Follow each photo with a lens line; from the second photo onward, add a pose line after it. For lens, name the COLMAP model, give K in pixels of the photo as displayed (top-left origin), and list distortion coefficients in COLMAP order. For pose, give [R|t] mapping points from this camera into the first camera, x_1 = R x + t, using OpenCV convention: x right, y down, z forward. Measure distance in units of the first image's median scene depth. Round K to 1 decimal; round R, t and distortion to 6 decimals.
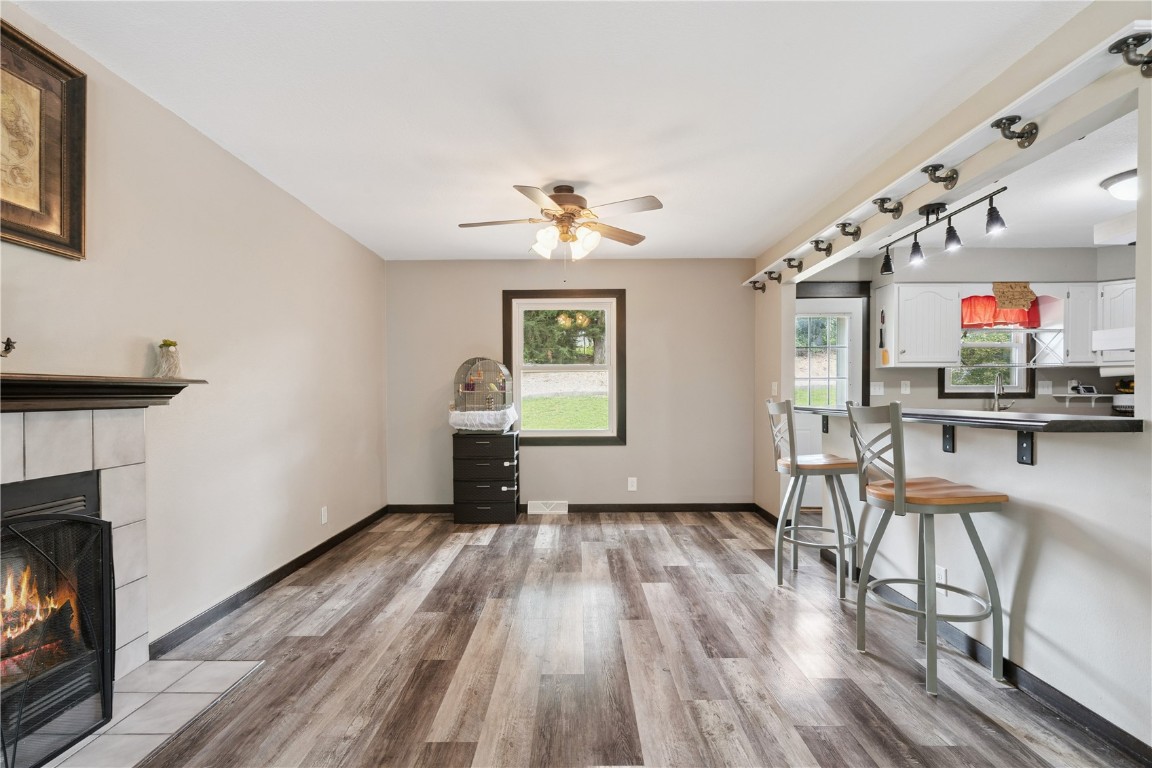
lens RADIAL K [[520.0, 0, 576.4], [0, 520.0, 399.3], [0, 0, 1]] dist [-0.005823, 0.002805]
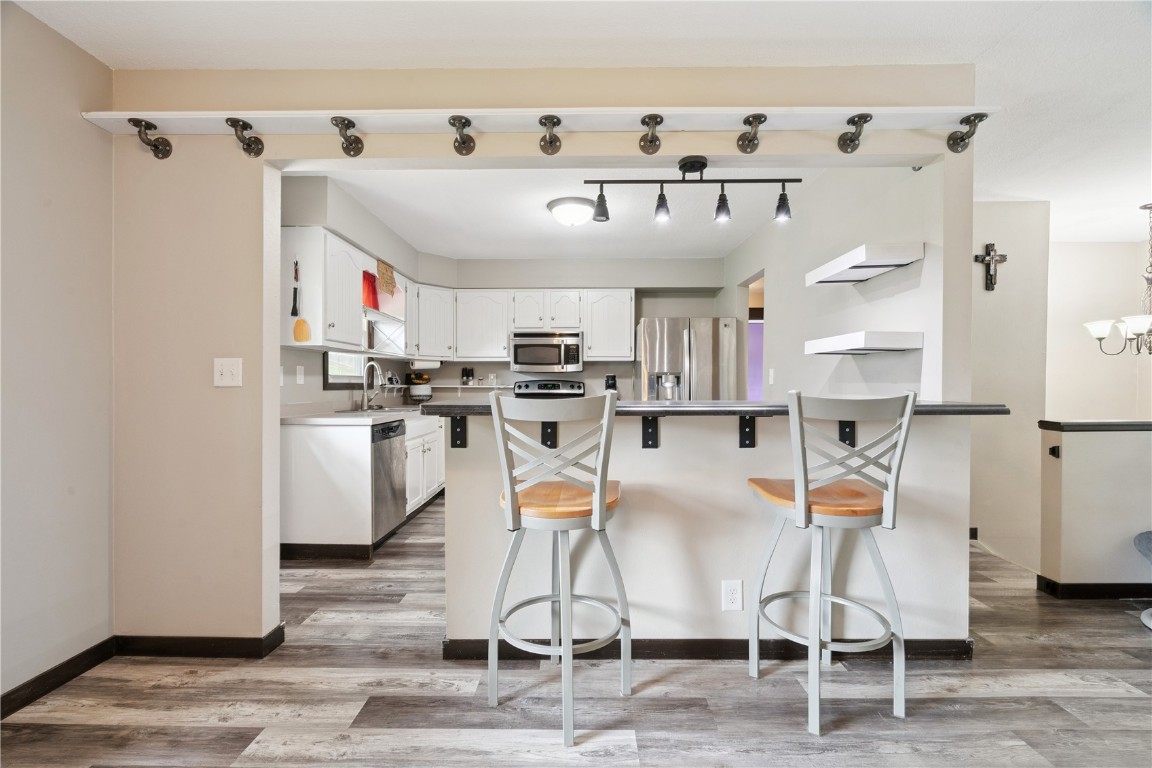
lens RADIAL K [[520.0, 0, 575.6], [0, 520.0, 387.7], [0, 0, 1]] dist [-0.005823, 0.002805]
pose [[0.010008, -0.003577, 0.999944, -0.090391], [0.010960, 0.999934, 0.003467, -0.003638], [-0.999890, 0.010925, 0.010047, 0.653753]]
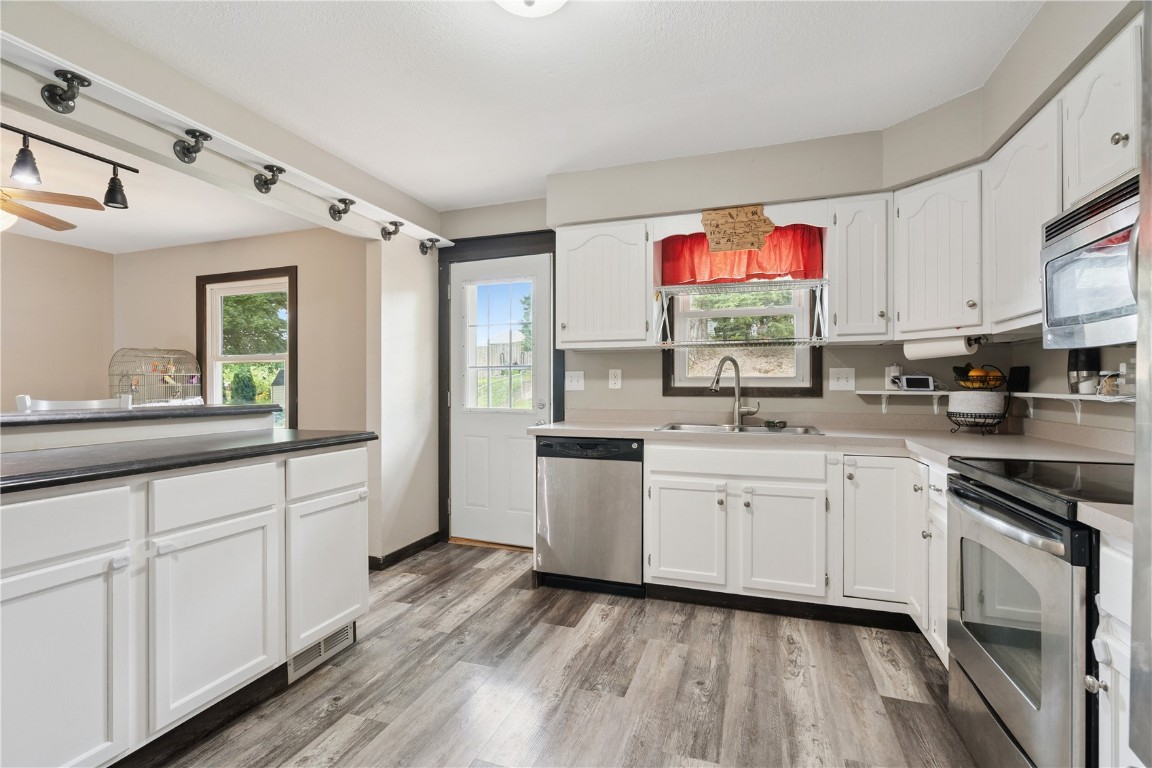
lens RADIAL K [[520.0, 0, 572.8], [0, 520.0, 384.6], [0, 0, 1]] dist [-0.005823, 0.002805]
pose [[0.945796, 0.001709, -0.324757, 0.861144], [-0.004901, 0.999947, -0.009012, -0.009864], [0.324725, 0.010115, 0.945754, 0.360711]]
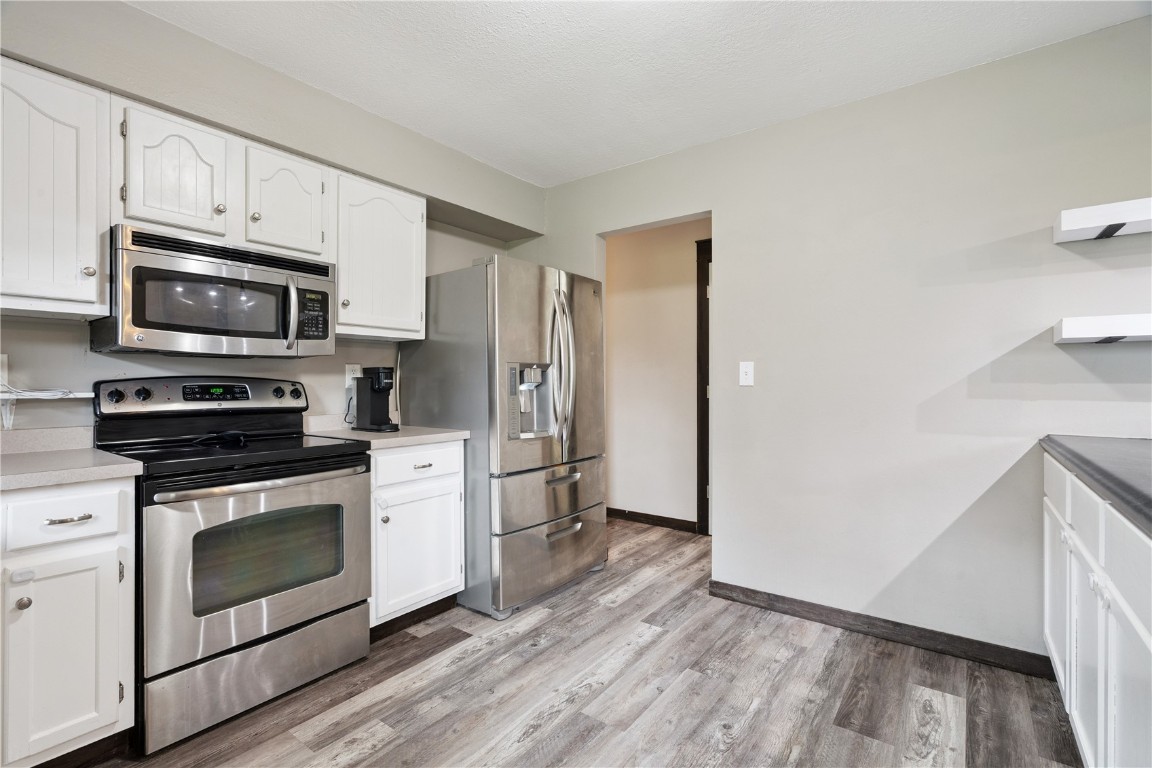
lens RADIAL K [[496.8, 0, 578.5], [0, 496.8, 384.0], [0, 0, 1]] dist [-0.025909, -0.000082]
pose [[-0.792771, -0.004463, 0.609503, 0.586918], [0.005324, 0.999884, 0.014246, -0.015705], [-0.609496, 0.014539, -0.792656, 0.878611]]
